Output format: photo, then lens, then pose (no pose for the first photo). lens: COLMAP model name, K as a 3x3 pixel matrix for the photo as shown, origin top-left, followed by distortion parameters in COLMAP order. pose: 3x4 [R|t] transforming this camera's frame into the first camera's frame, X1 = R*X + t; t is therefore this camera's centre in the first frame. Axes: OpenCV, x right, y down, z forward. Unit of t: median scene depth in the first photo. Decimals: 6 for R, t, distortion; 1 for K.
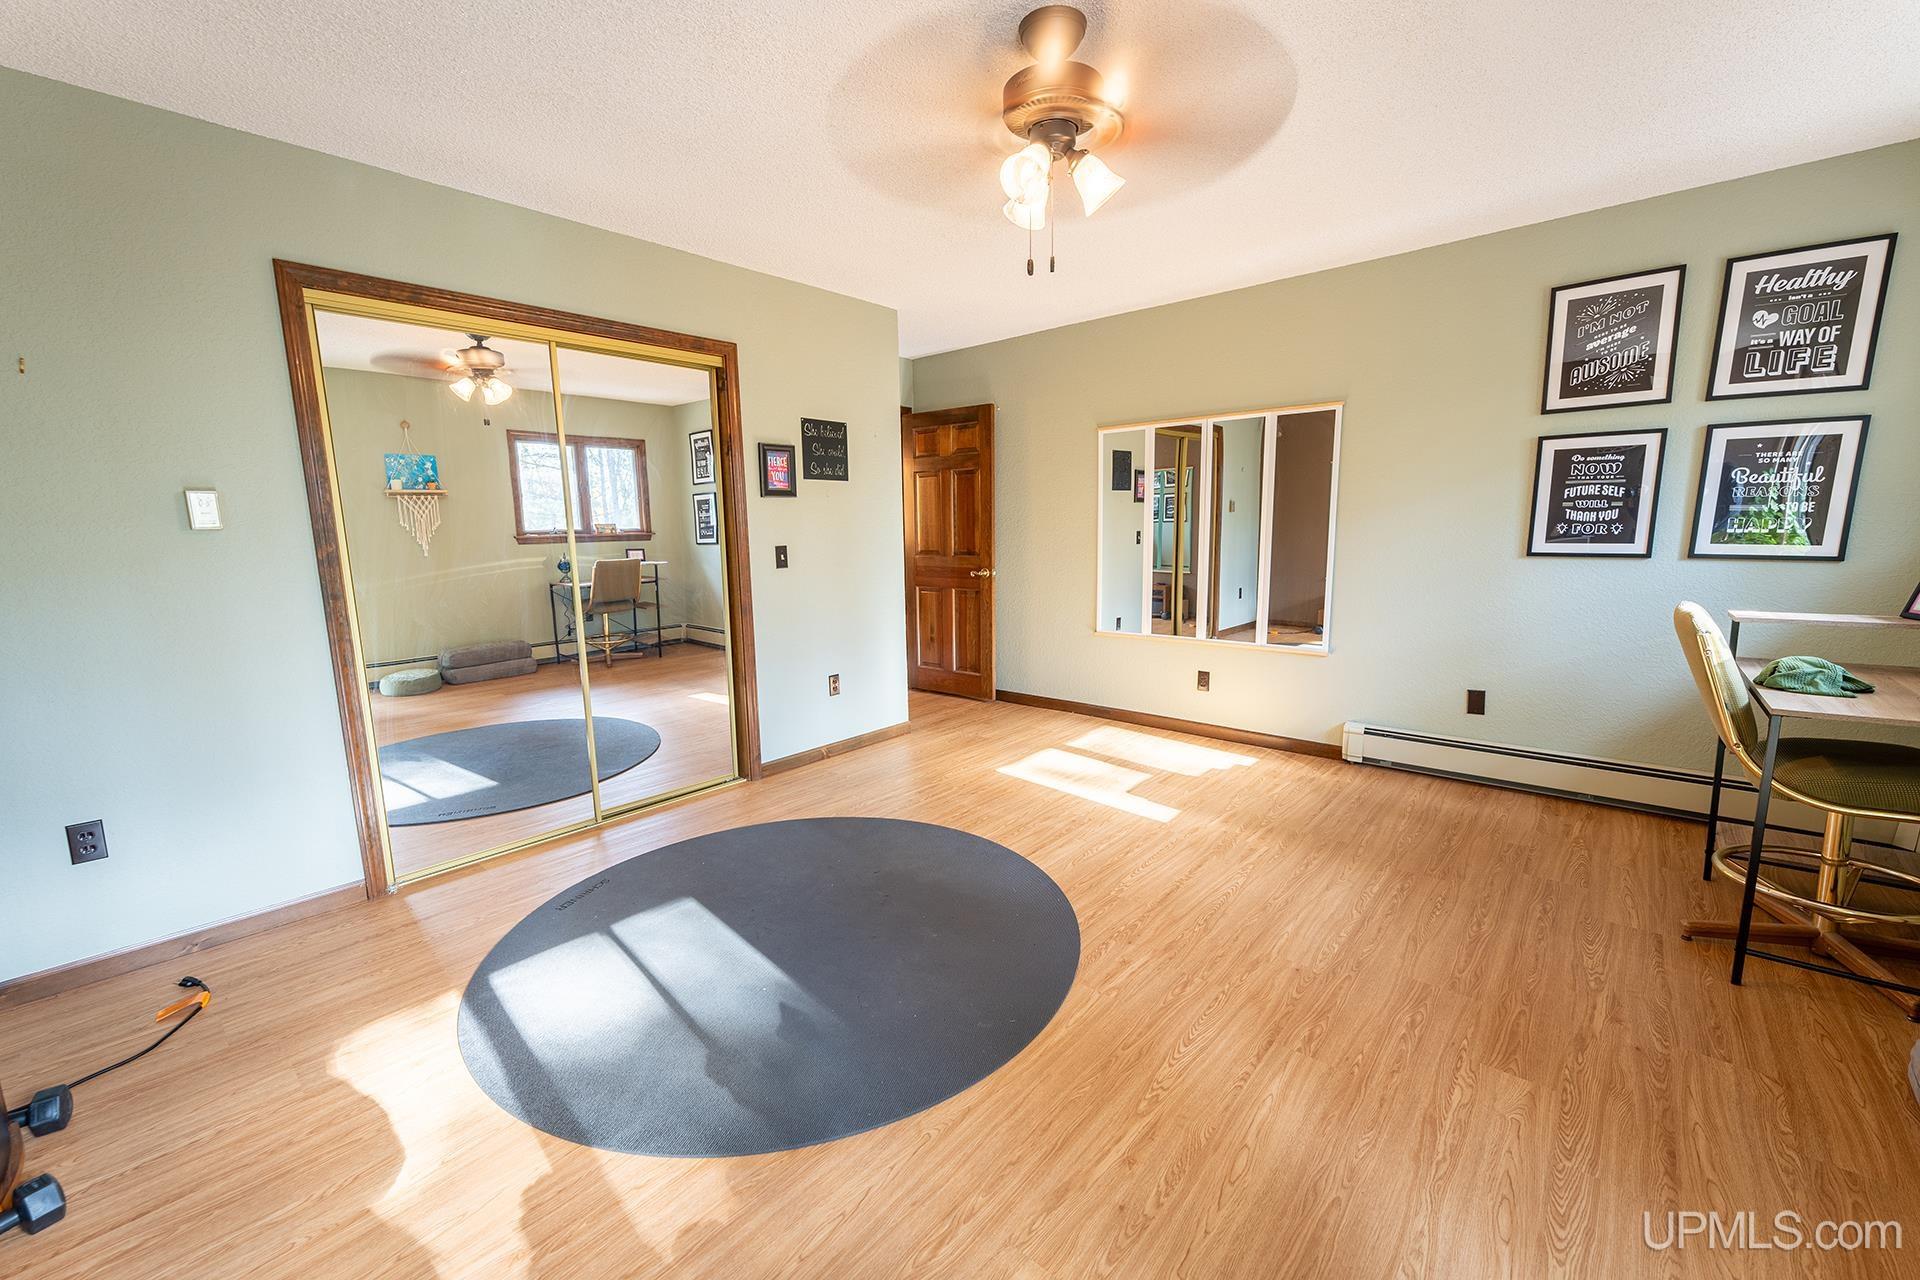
lens RADIAL K [[767.3, 0, 953.9], [0, 767.3, 642.9], [0, 0, 1]] dist [0.001660, -0.000174]
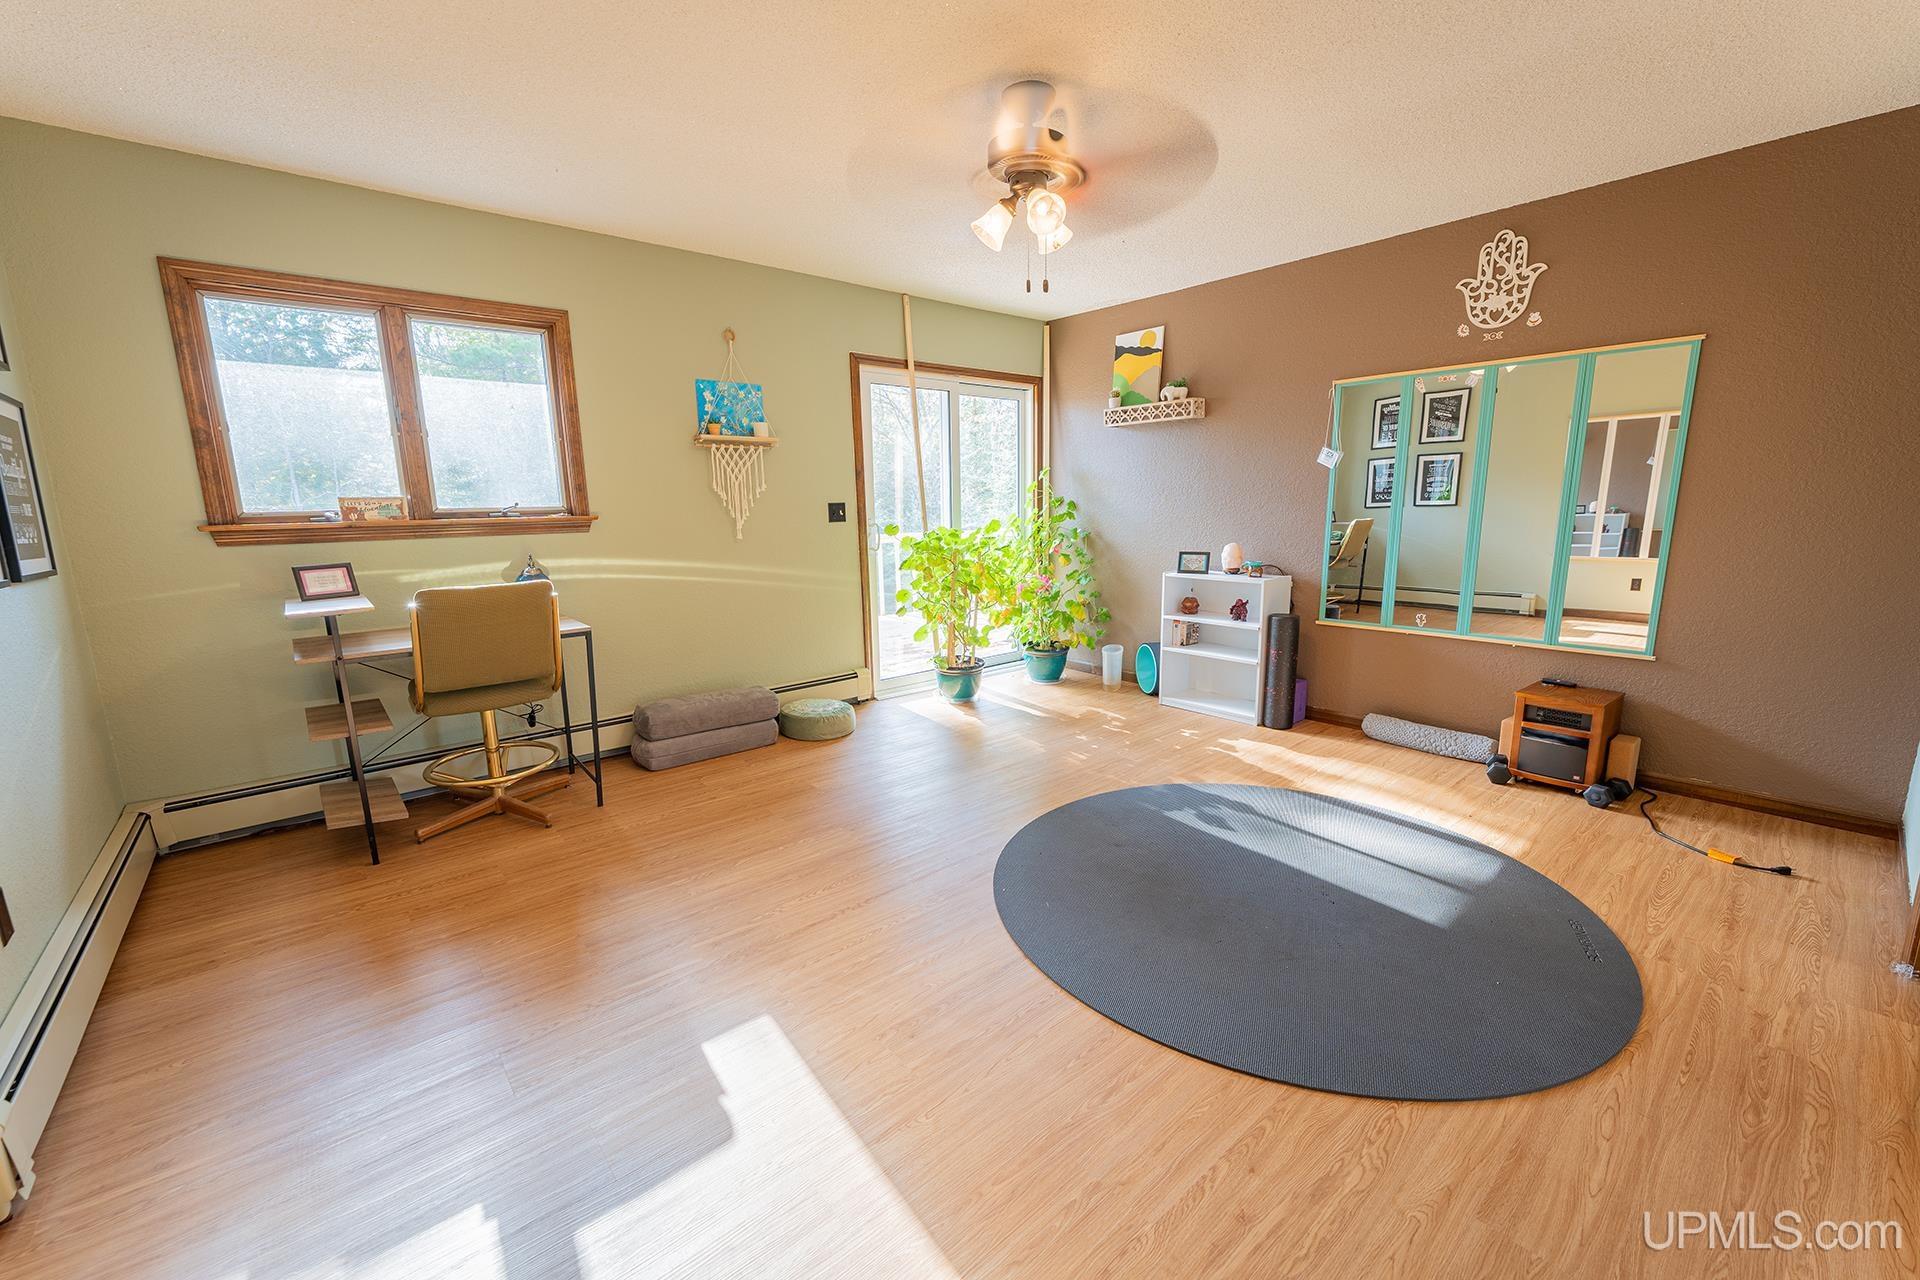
lens RADIAL K [[767.3, 0, 952.1], [0, 767.3, 640.9], [0, 0, 1]] dist [0.001660, -0.000174]
pose [[-0.988571, 0.004381, 0.150693, 0.043712], [0.054352, 0.942710, 0.329155, -0.227373], [-0.140617, 0.333583, -0.932174, 1.447117]]
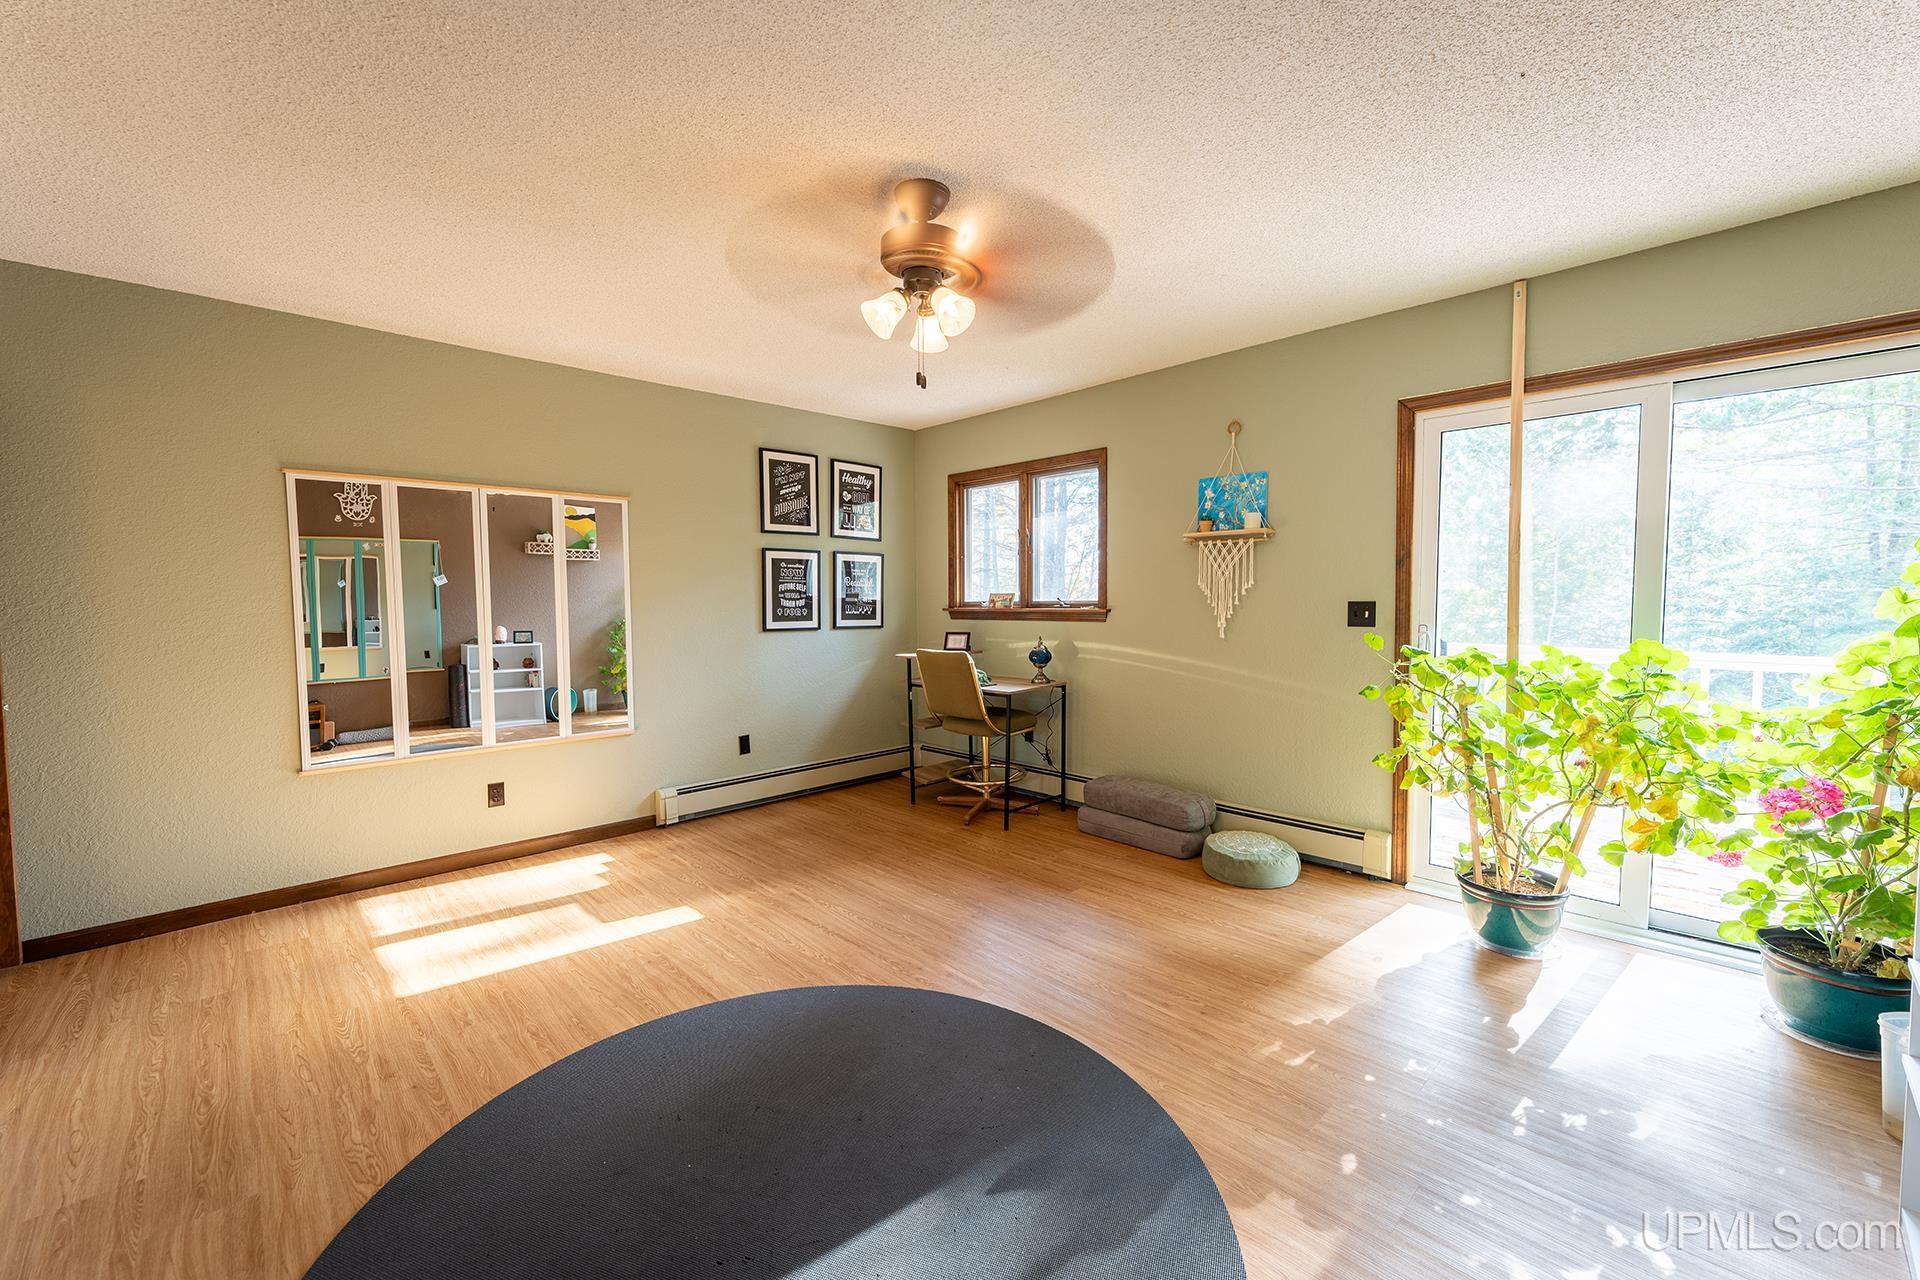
lens RADIAL K [[767.3, 0, 962.6], [0, 767.3, 637.6], [0, 0, 1]] dist [0.001660, -0.000174]
pose [[0.087122, -0.035094, 0.995579, -0.637090], [0.160230, 0.986861, 0.020765, -0.077259], [-0.983227, 0.157713, 0.091601, 0.545286]]
